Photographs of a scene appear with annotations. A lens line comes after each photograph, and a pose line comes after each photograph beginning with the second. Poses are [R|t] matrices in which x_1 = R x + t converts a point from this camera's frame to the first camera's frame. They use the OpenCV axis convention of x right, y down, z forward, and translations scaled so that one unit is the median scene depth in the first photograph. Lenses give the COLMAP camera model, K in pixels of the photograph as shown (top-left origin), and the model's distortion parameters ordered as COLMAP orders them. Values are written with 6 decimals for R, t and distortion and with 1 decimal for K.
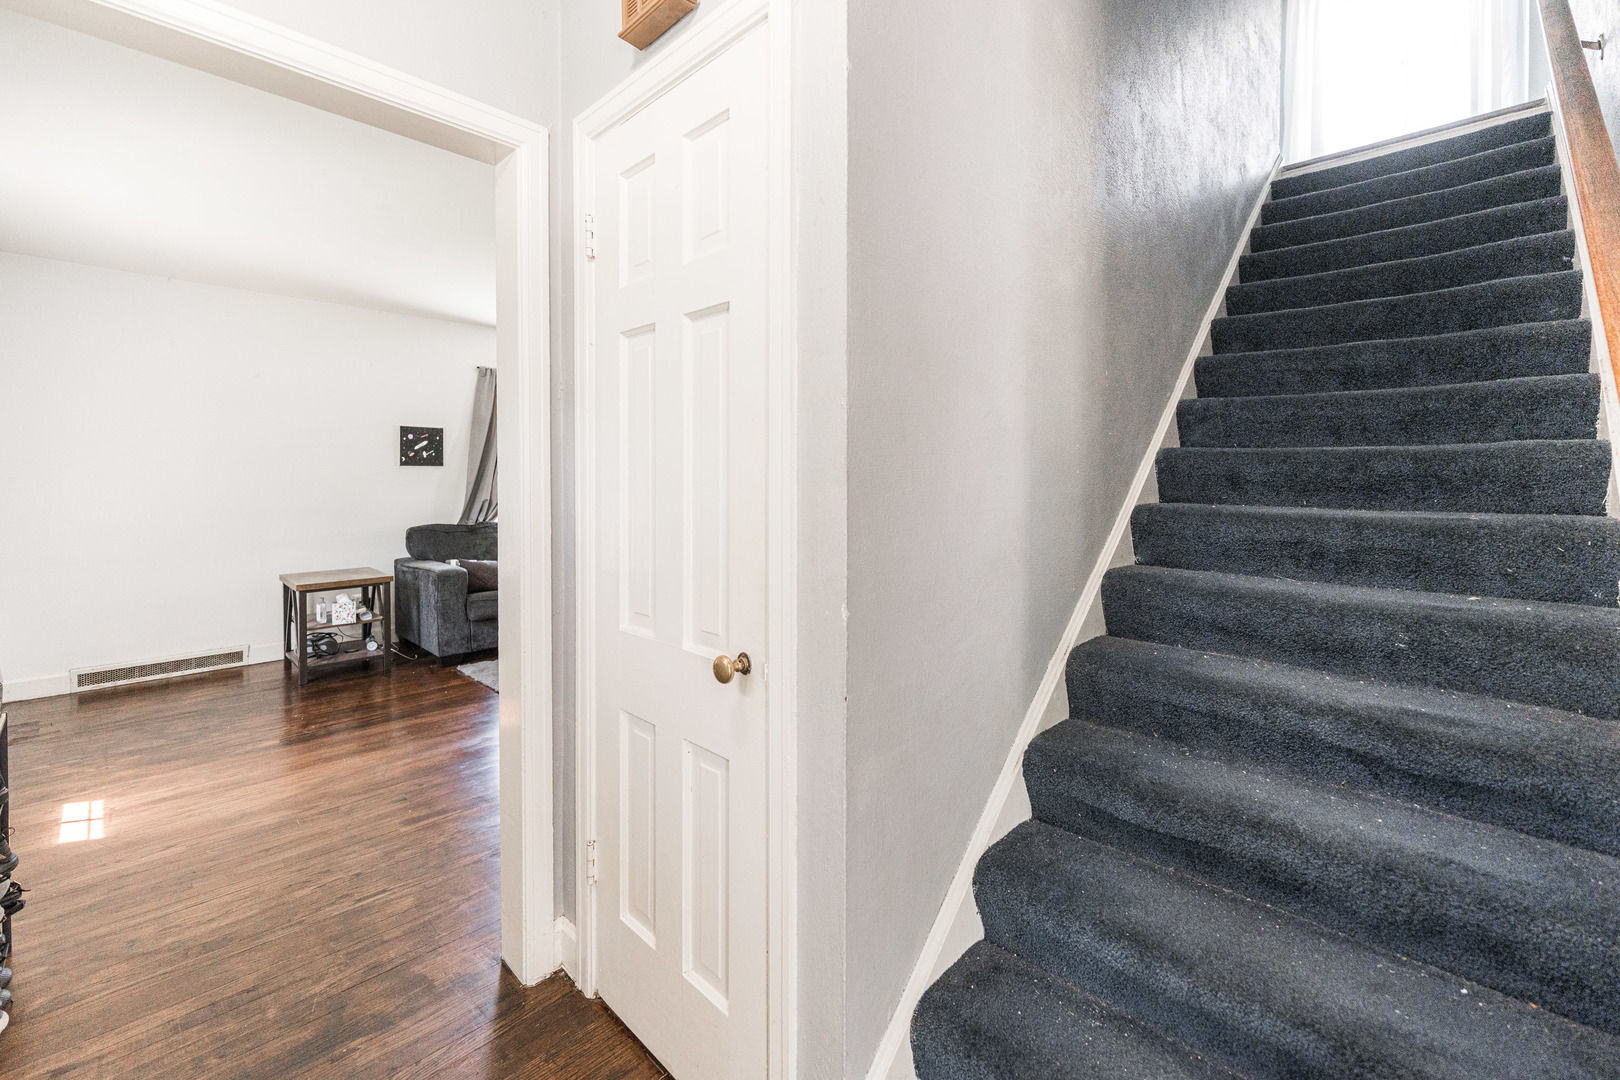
lens RADIAL K [[699.8, 0, 808.0], [0, 699.8, 490.3], [0, 0, 1]] dist [-0.000406, 0.000044]
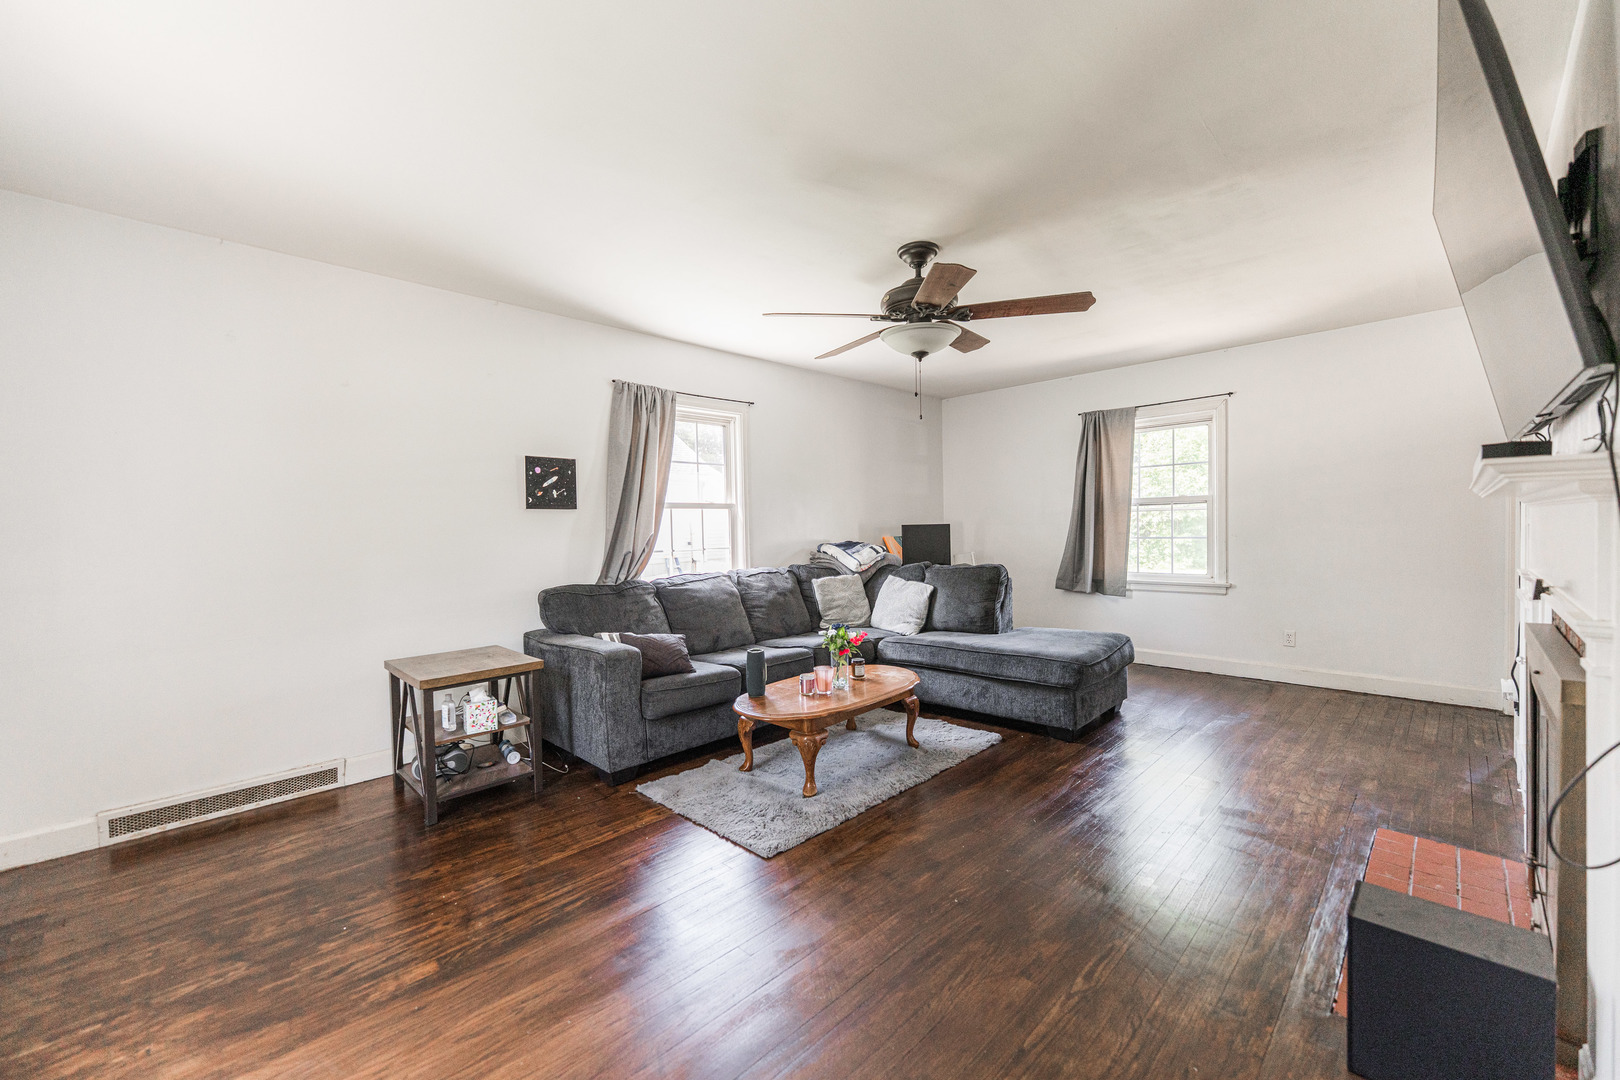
lens RADIAL K [[676.7, 0, 805.9], [0, 676.7, 547.4], [0, 0, 1]] dist [0.000885, -0.000173]
pose [[0.999585, -0.018831, -0.021795, -0.302691], [0.019077, 0.999756, 0.011140, 0.004864], [0.021580, -0.011552, 0.999700, 0.313160]]
